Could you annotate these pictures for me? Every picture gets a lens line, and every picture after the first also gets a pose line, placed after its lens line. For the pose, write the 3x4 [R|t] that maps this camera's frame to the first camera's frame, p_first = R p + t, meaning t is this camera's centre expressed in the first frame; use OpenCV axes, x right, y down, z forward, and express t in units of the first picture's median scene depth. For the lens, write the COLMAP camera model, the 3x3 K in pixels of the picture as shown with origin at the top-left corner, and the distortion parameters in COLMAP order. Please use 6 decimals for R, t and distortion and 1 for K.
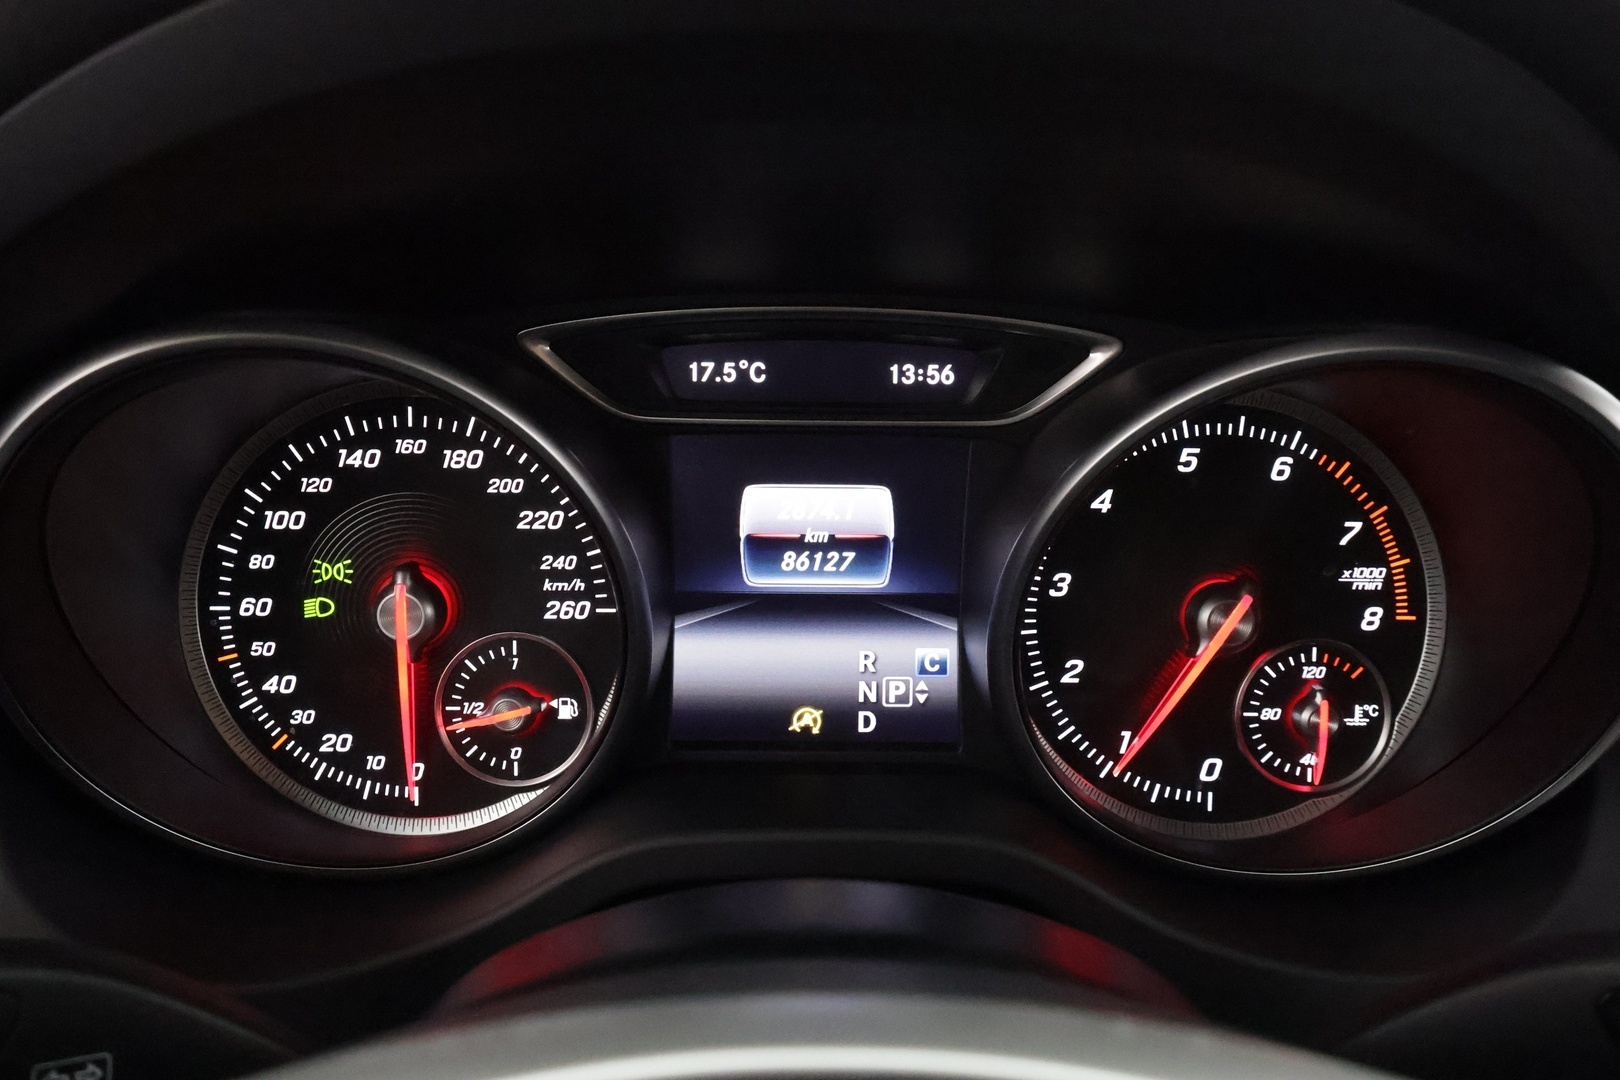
lens RADIAL K [[1271.6, 0, 795.3], [0, 1271.6, 545.5], [0, 0, 1]] dist [-0.001036, -0.035067]
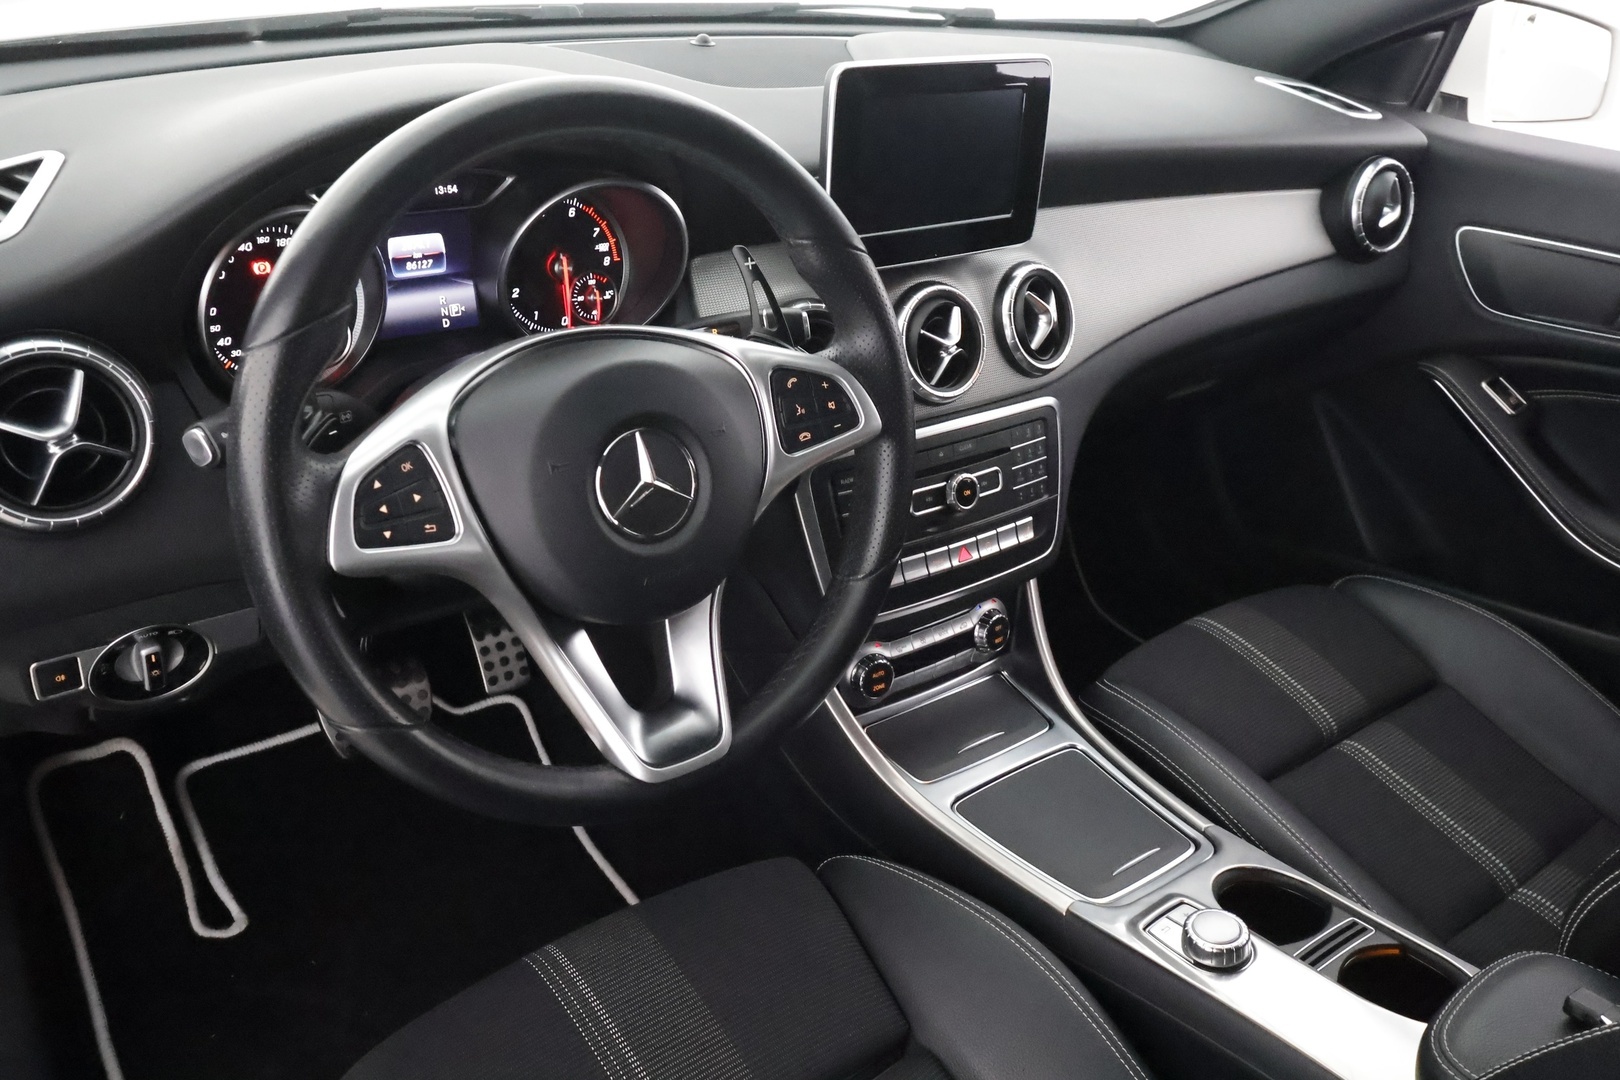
lens RADIAL K [[1271.6, 0, 806.9], [0, 1271.6, 555.9], [0, 0, 1]] dist [-0.001036, -0.035067]
pose [[0.802519, -0.248428, 0.542445, -0.953224], [0.094760, 0.950720, 0.295216, -0.120379], [-0.589053, -0.185515, 0.786512, -1.738712]]
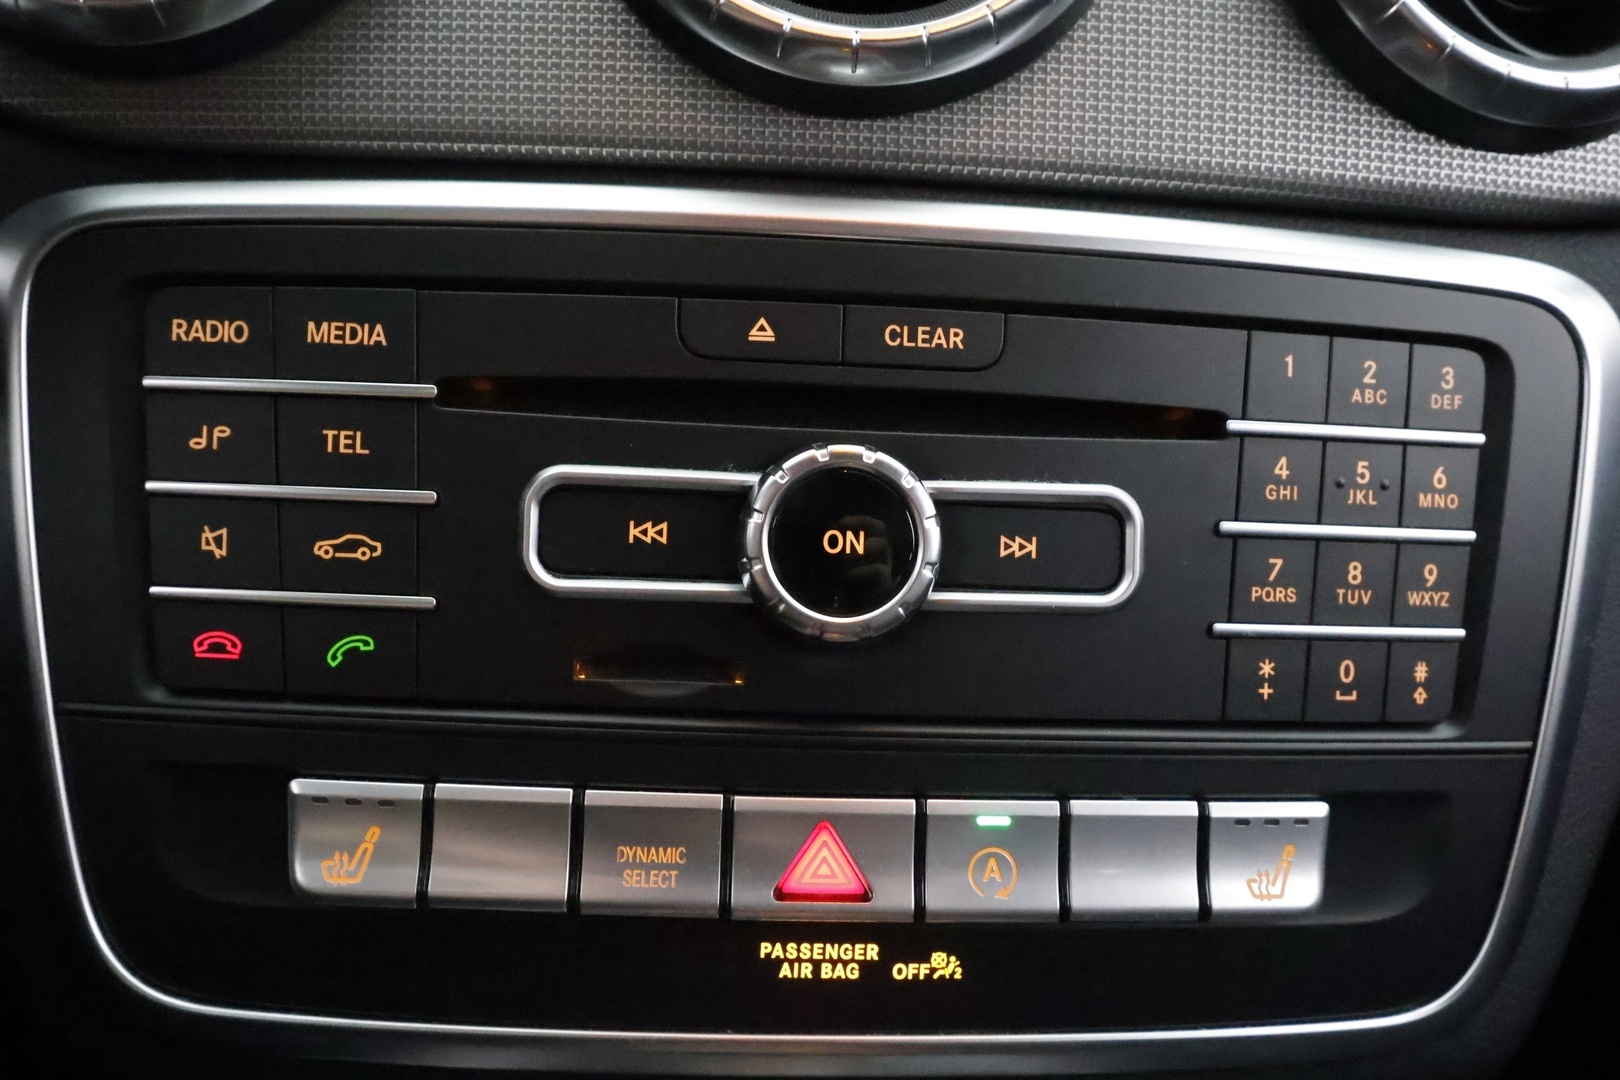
lens RADIAL K [[1271.6, 0, 807.3], [0, 1271.6, 545.3], [0, 0, 1]] dist [-0.001036, -0.035067]
pose [[0.997635, 0.029839, 0.061920, 1.133322], [-0.034525, 0.996507, 0.076033, 0.683112], [-0.059435, -0.077991, 0.995181, -0.003075]]
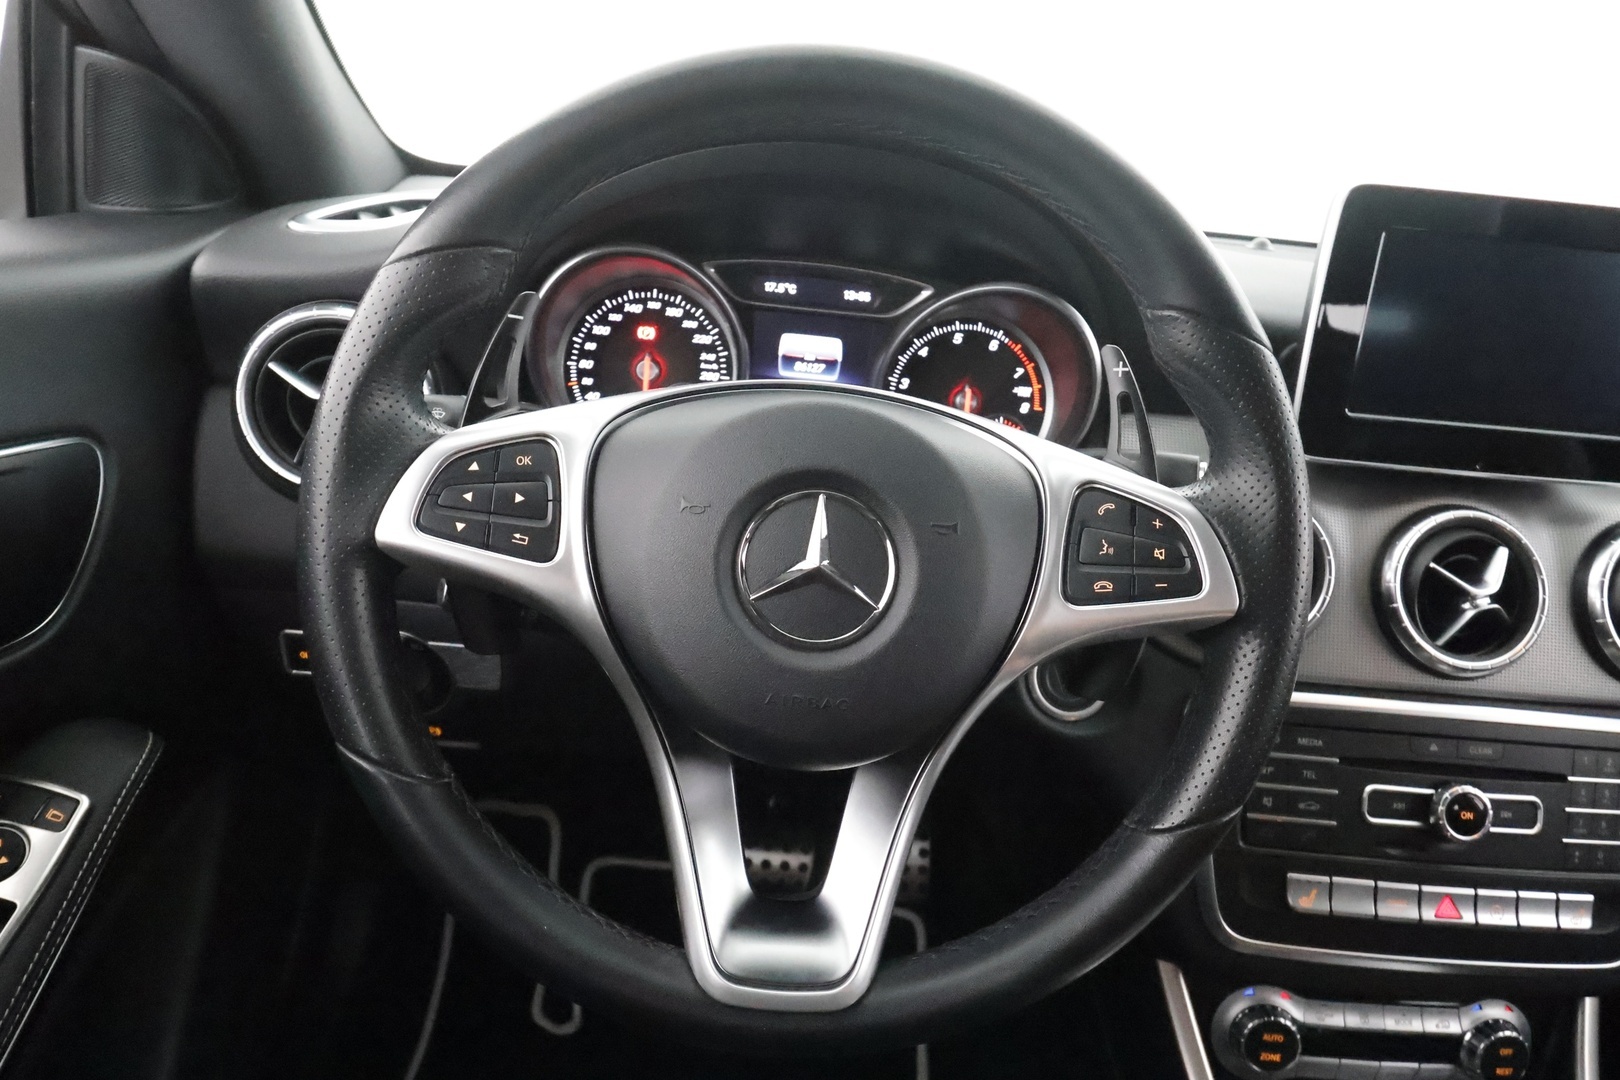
lens RADIAL K [[1091.1, 0, 804.3], [0, 1091.1, 541.8], [0, 0, 1]] dist [0.009306, -0.013638]
pose [[0.995867, 0.080064, 0.042888, -0.058463], [-0.081397, 0.996221, 0.030288, 0.297893], [-0.040301, -0.033653, 0.998621, -1.188386]]
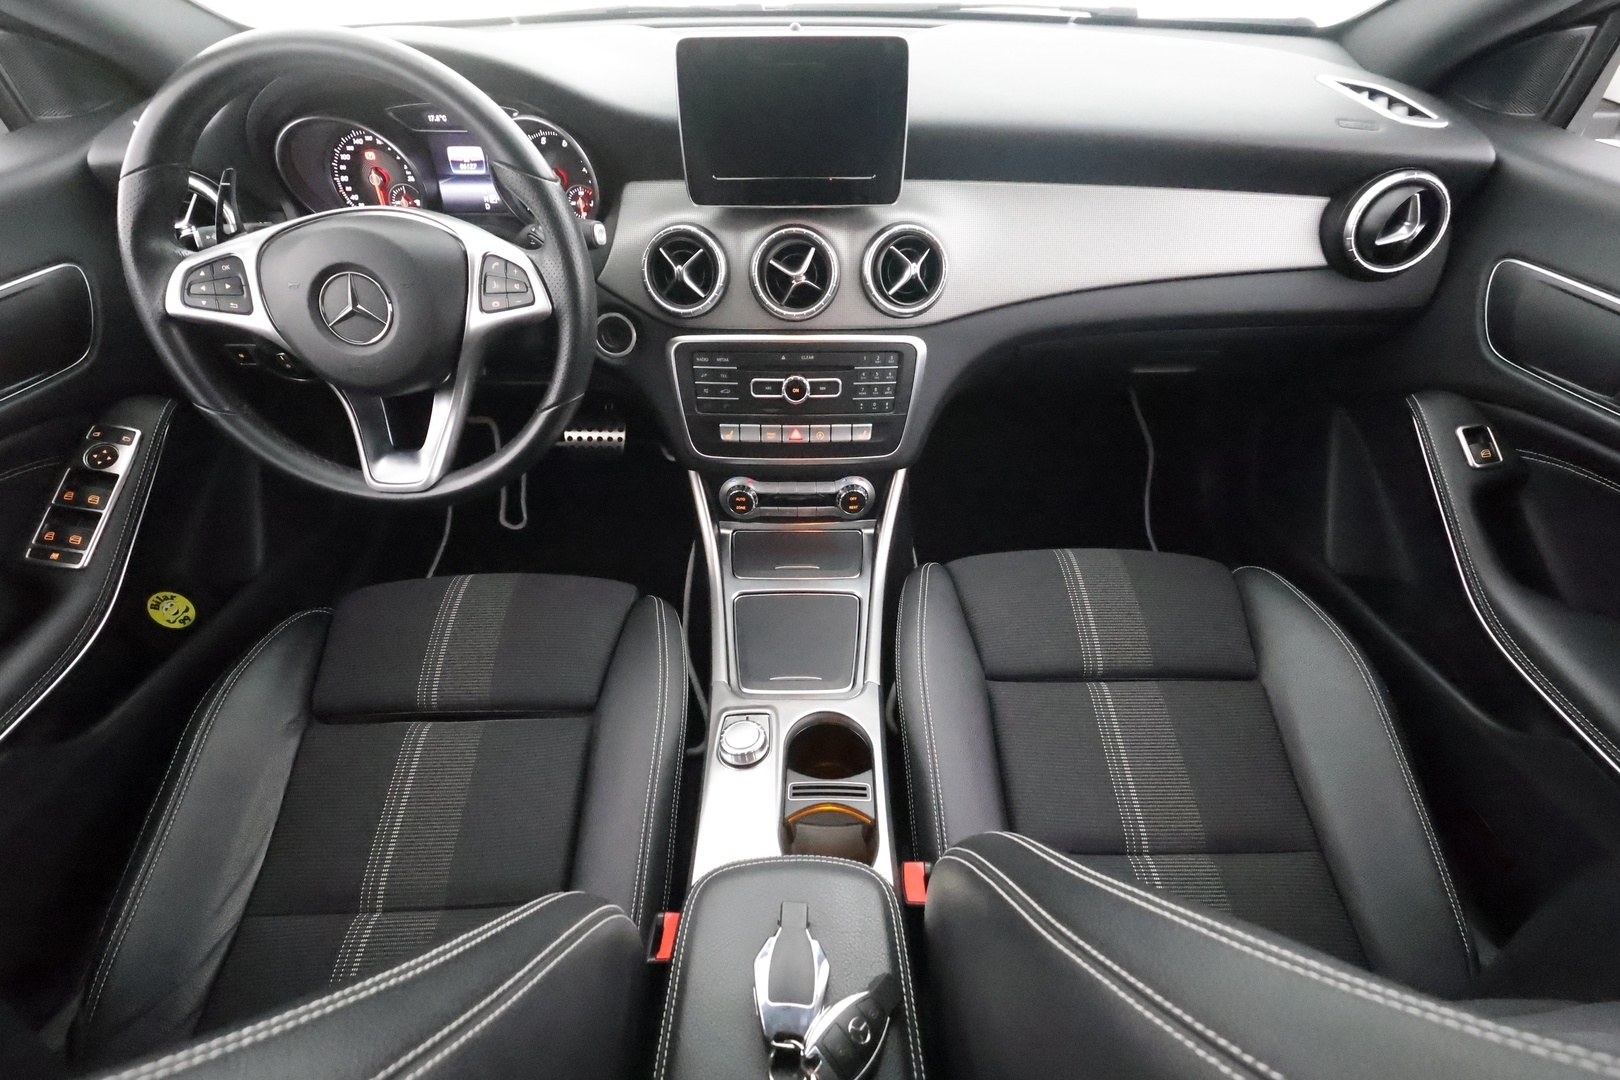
lens RADIAL K [[751.8, 0, 812.0], [0, 751.8, 545.3], [0, 0, 1]] dist [-0.002088, -0.000590]
pose [[0.999984, -0.005248, -0.002241, 1.250867], [0.005699, 0.897709, 0.440551, 0.052787], [-0.000300, -0.440557, 0.897725, -1.998083]]
